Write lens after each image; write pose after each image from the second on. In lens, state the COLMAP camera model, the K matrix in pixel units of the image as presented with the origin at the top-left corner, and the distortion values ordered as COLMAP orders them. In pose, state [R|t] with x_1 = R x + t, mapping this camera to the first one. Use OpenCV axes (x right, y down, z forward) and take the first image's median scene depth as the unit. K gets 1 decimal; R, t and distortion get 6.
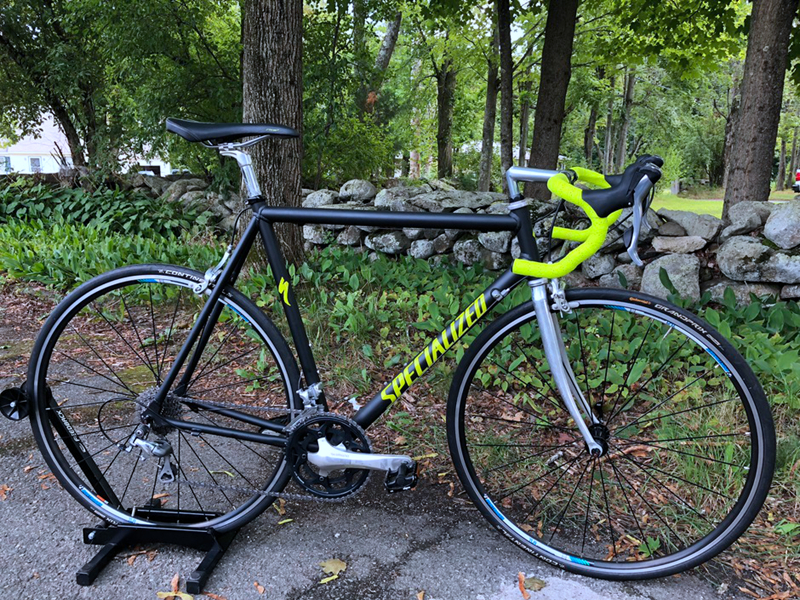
lens RADIAL K [[652.2, 0, 399.7], [0, 652.2, 294.6], [0, 0, 1]] dist [0.013619, -0.010328]
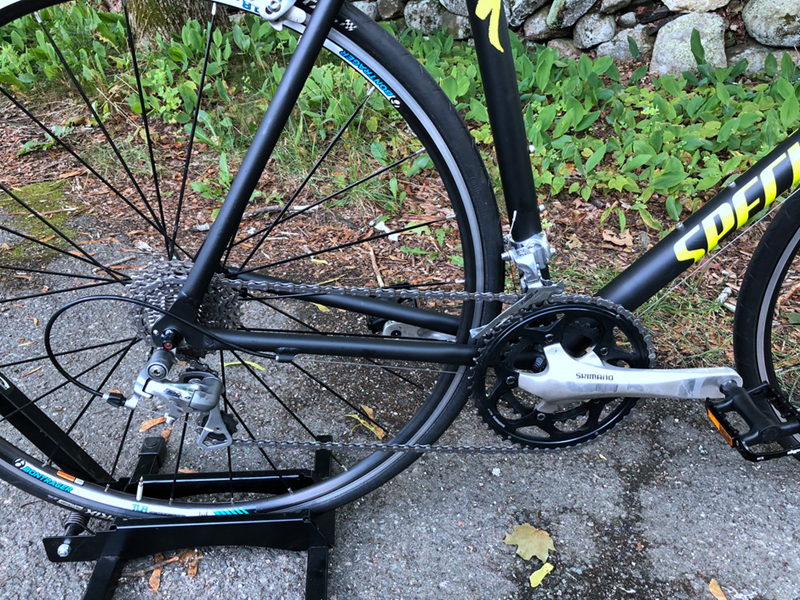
lens RADIAL K [[652.2, 0, 399.7], [0, 652.2, 294.6], [0, 0, 1]] dist [0.013619, -0.010328]
pose [[0.982513, -0.074751, 0.170532, -0.285635], [0.018446, 0.950447, 0.310340, 0.030376], [-0.185280, -0.301768, 0.935205, 0.535524]]
